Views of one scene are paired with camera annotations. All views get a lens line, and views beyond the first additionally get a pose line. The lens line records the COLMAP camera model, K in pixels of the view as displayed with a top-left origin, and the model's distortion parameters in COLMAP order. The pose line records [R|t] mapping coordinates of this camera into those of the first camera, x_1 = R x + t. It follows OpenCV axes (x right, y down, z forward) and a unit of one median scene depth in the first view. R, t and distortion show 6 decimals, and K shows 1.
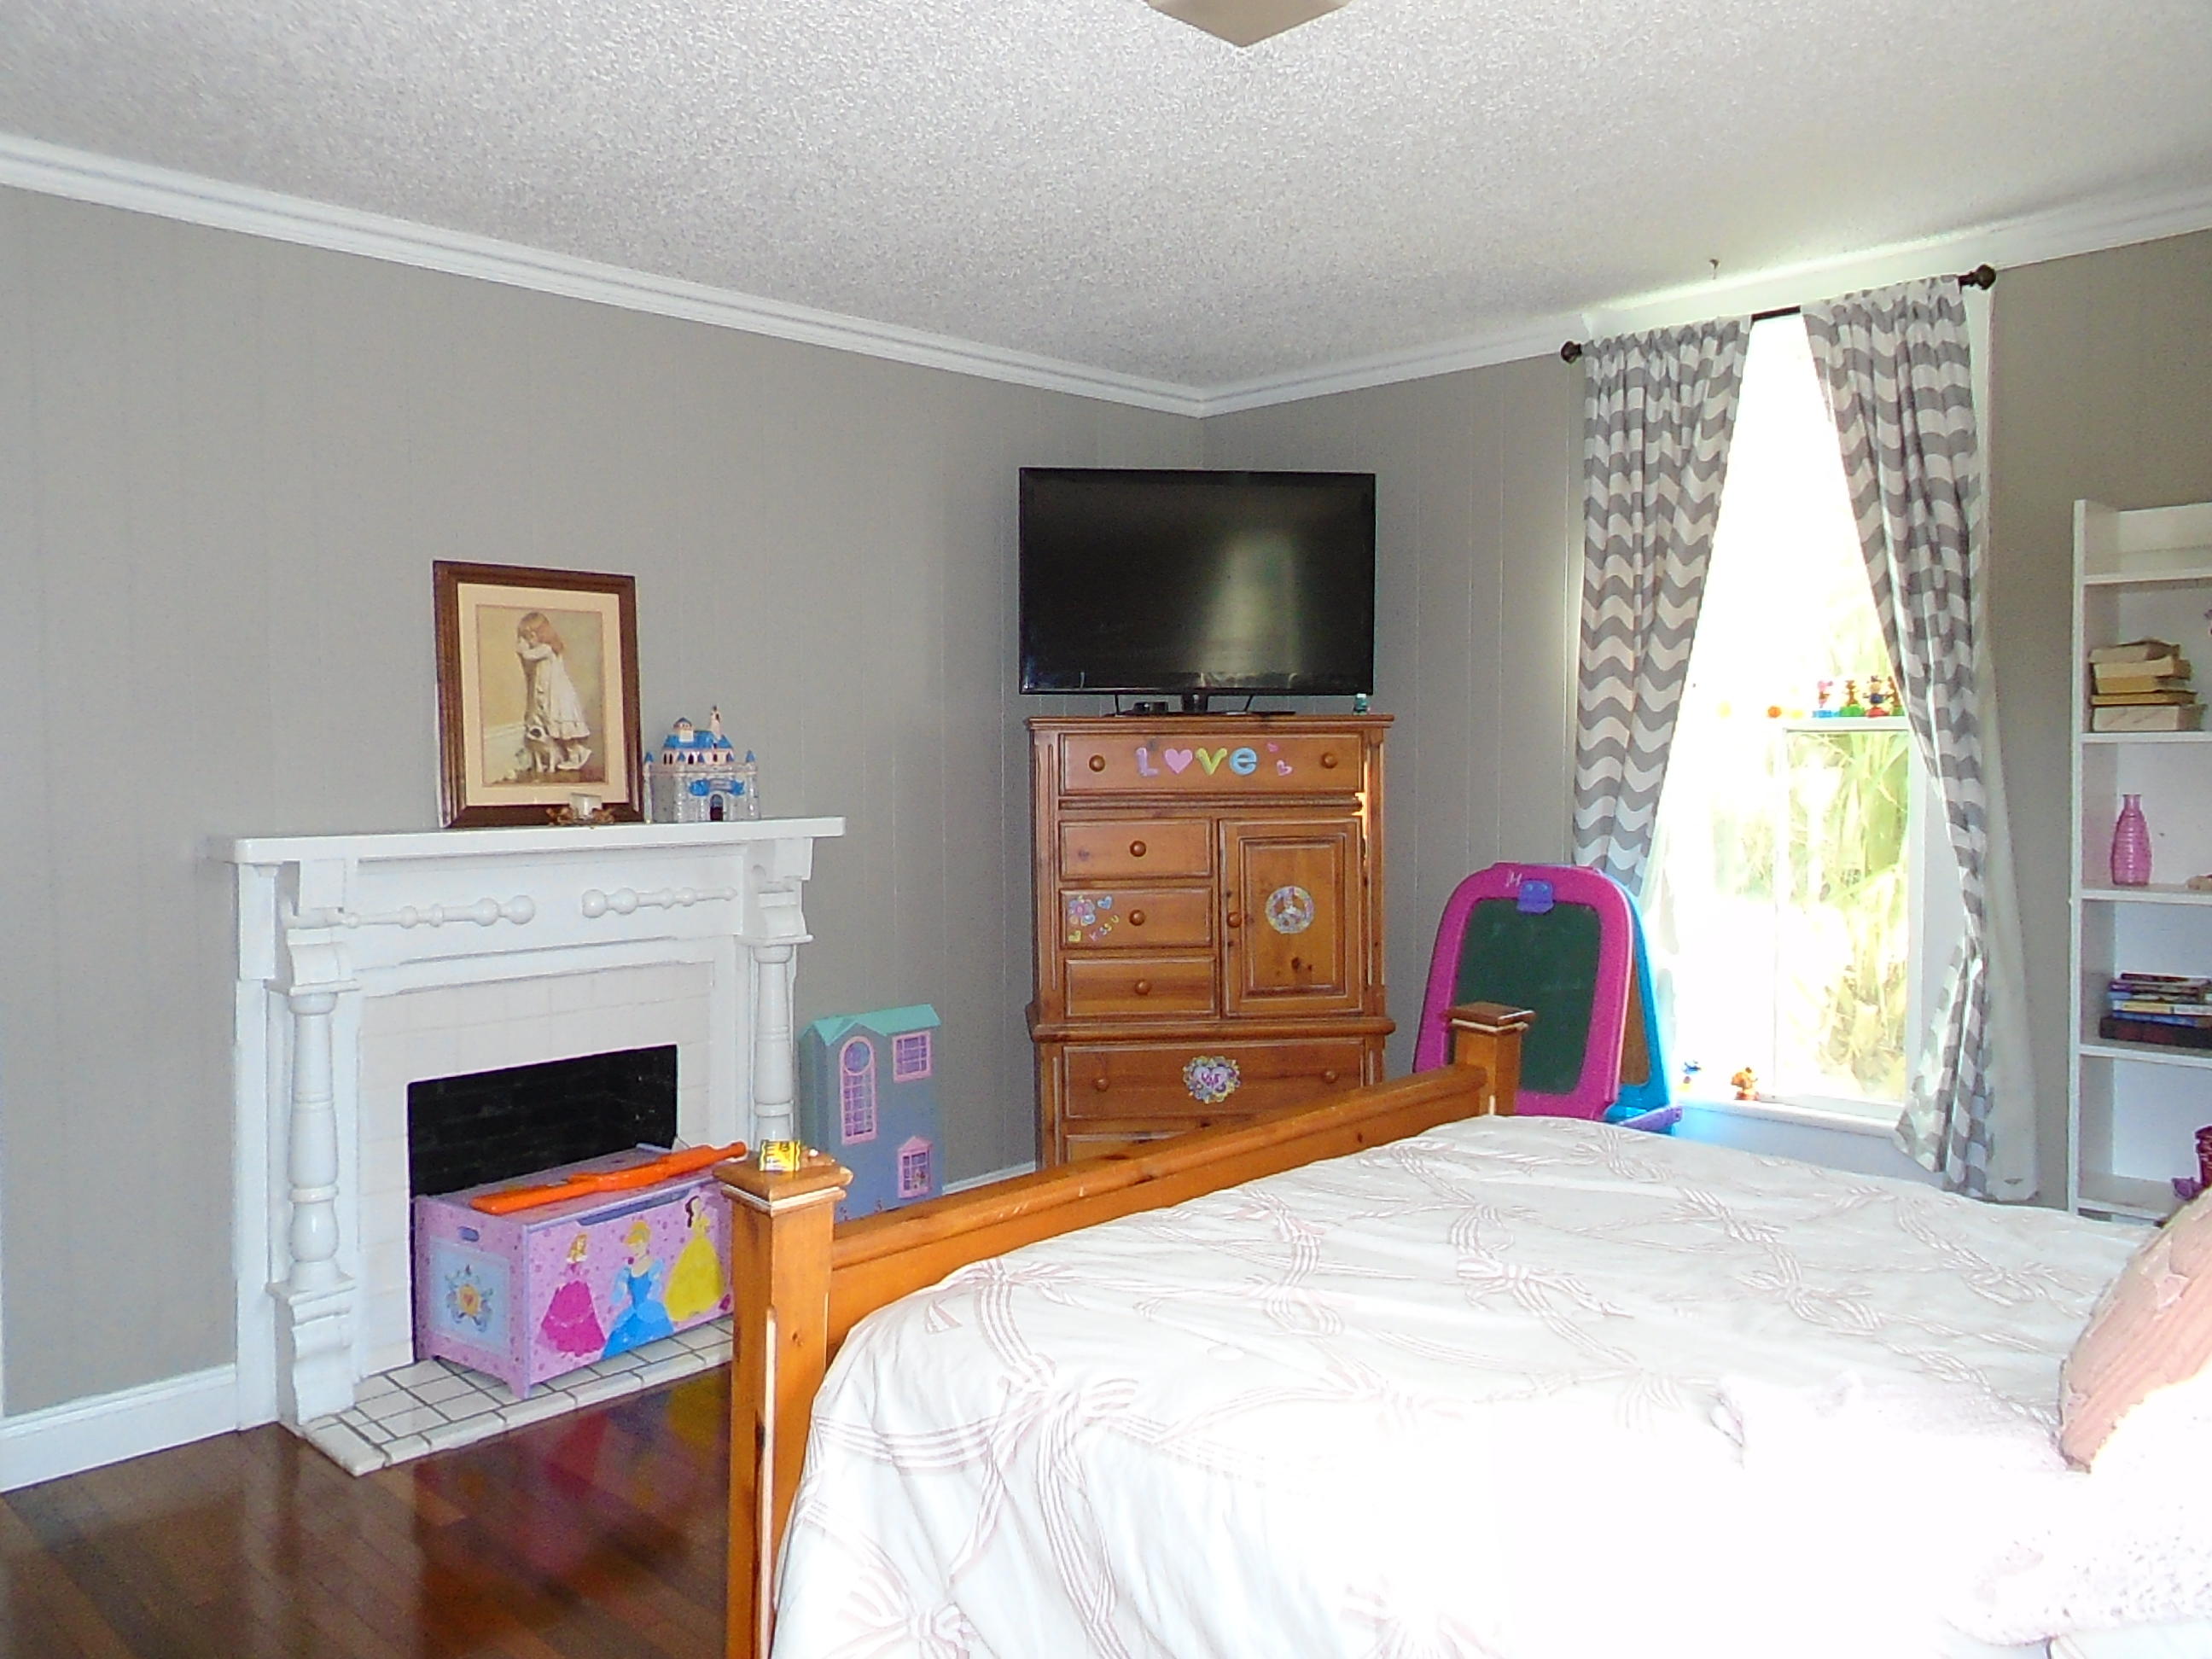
lens RADIAL K [[1676.7, 0, 1106.0], [0, 1676.7, 829.5], [0, 0, 1]] dist [-0.008948, 0.009015]
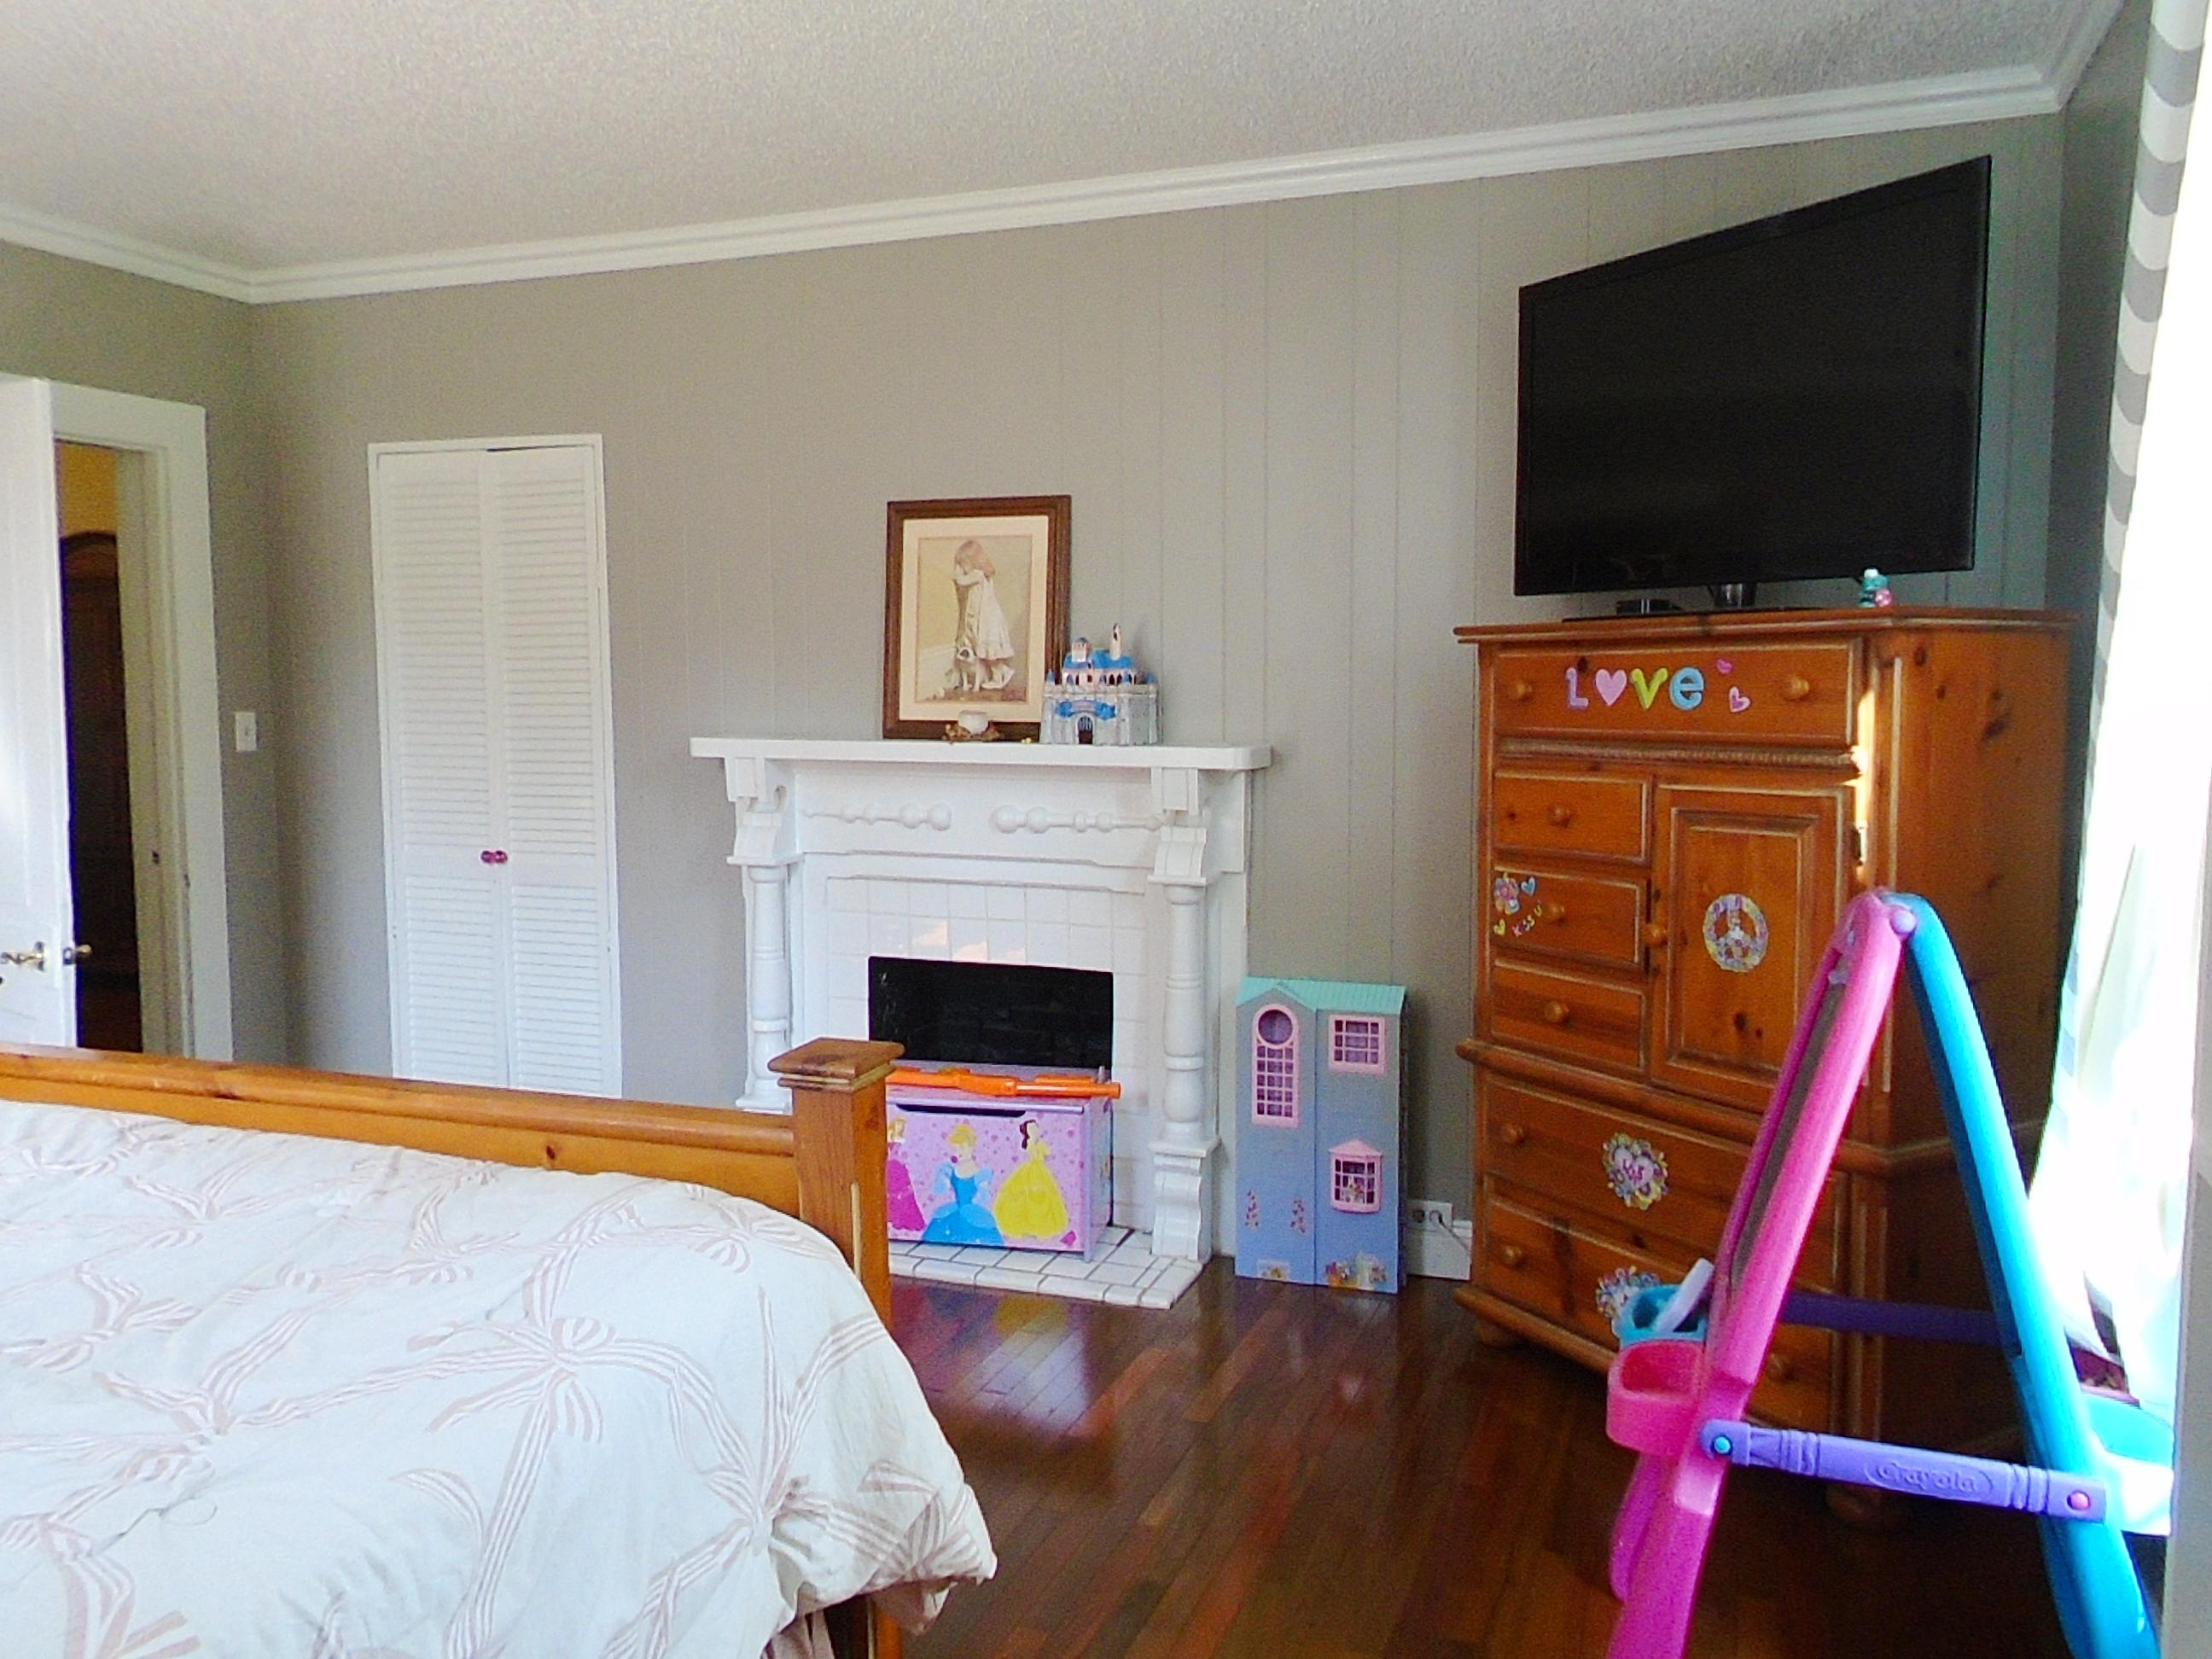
lens RADIAL K [[1672.2, 0, 1106.0], [0, 1672.2, 829.5], [0, 0, 1]] dist [-0.004699, 0.005302]
pose [[0.410829, 0.082233, -0.907996, 0.651030], [-0.052173, 0.996413, 0.066634, -0.020987], [0.910218, 0.019997, 0.413646, 0.619254]]
